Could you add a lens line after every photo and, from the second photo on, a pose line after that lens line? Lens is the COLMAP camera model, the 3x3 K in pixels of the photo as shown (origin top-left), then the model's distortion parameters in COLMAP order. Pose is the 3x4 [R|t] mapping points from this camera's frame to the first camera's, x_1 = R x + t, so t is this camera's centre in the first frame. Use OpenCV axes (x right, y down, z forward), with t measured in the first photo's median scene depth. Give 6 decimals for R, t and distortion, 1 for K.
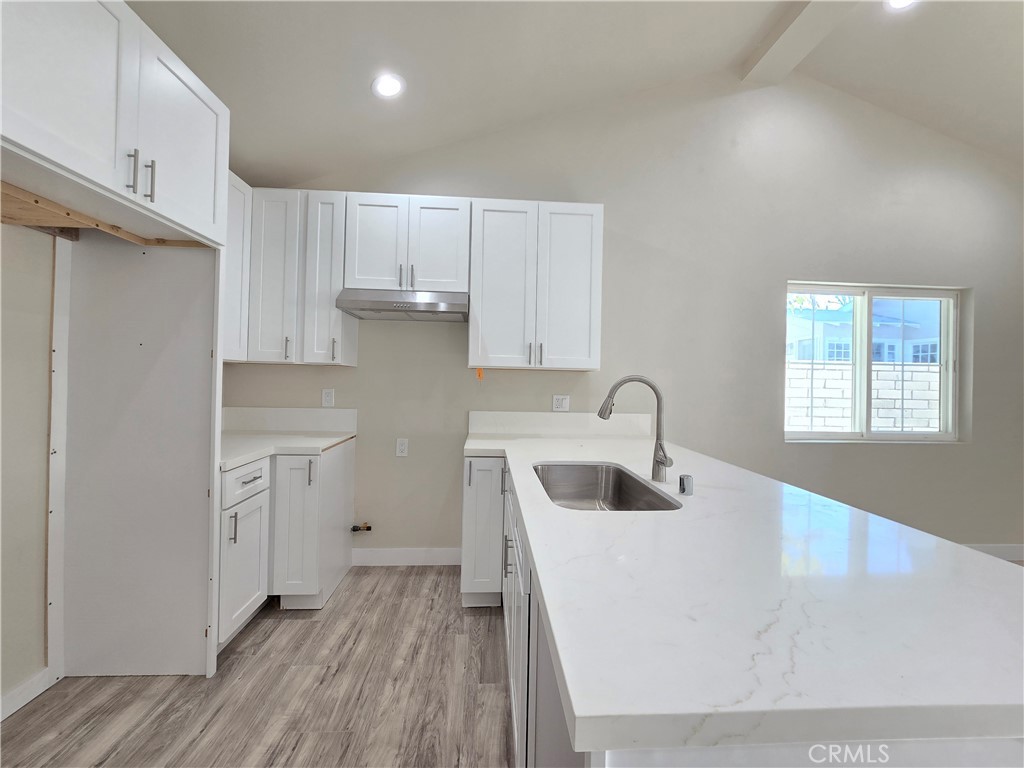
lens RADIAL K [[422.1, 0, 513.2], [0, 422.1, 376.4], [0, 0, 1]] dist [-0.000040, 0.000622]
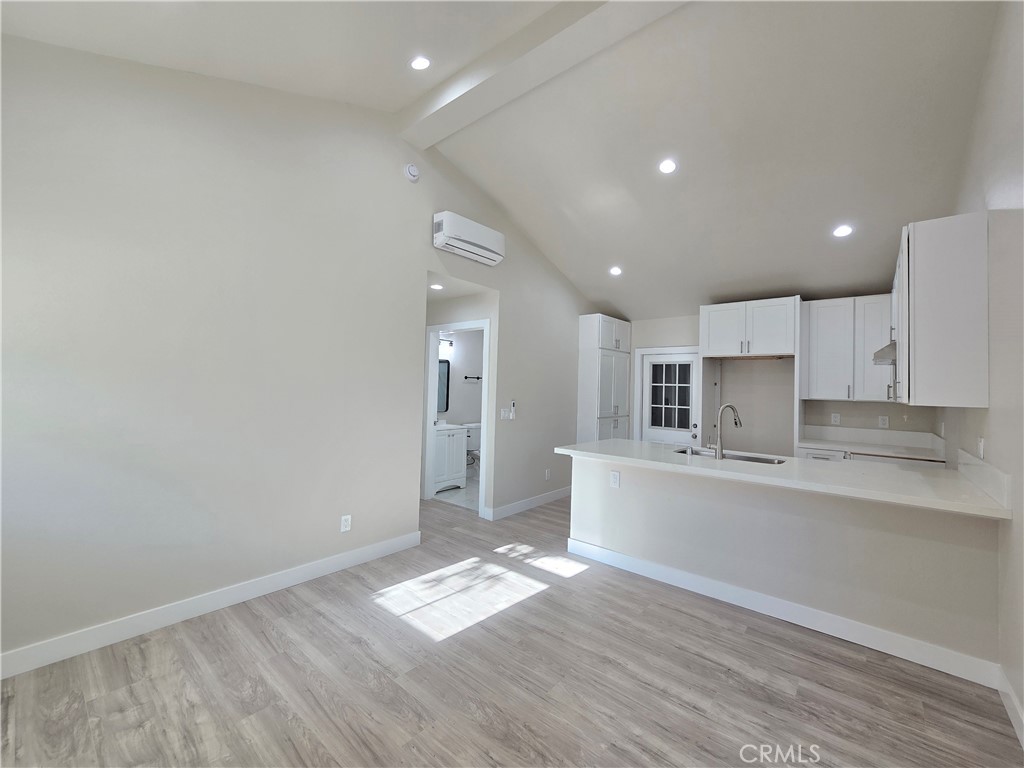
lens RADIAL K [[422.1, 0, 513.2], [0, 422.1, 376.4], [0, 0, 1]] dist [-0.000040, 0.000622]
pose [[-0.697455, -0.060480, -0.714072, 1.507591], [-0.038105, 0.998153, -0.047322, 0.001652], [0.715615, -0.005795, -0.698471, 1.067032]]
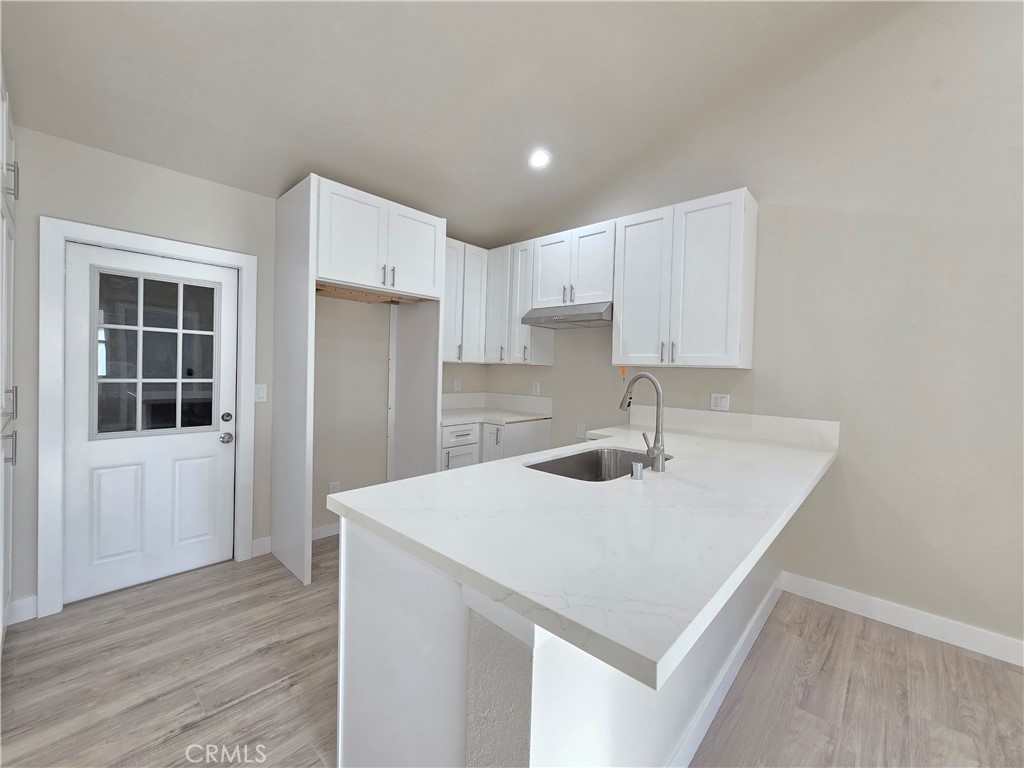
lens RADIAL K [[422.1, 0, 513.2], [0, 422.1, 376.4], [0, 0, 1]] dist [-0.000040, 0.000622]
pose [[0.692259, 0.010513, -0.721572, 0.551200], [-0.006922, 0.999945, 0.007928, 0.001243], [0.721616, -0.000494, 0.692294, -0.001783]]
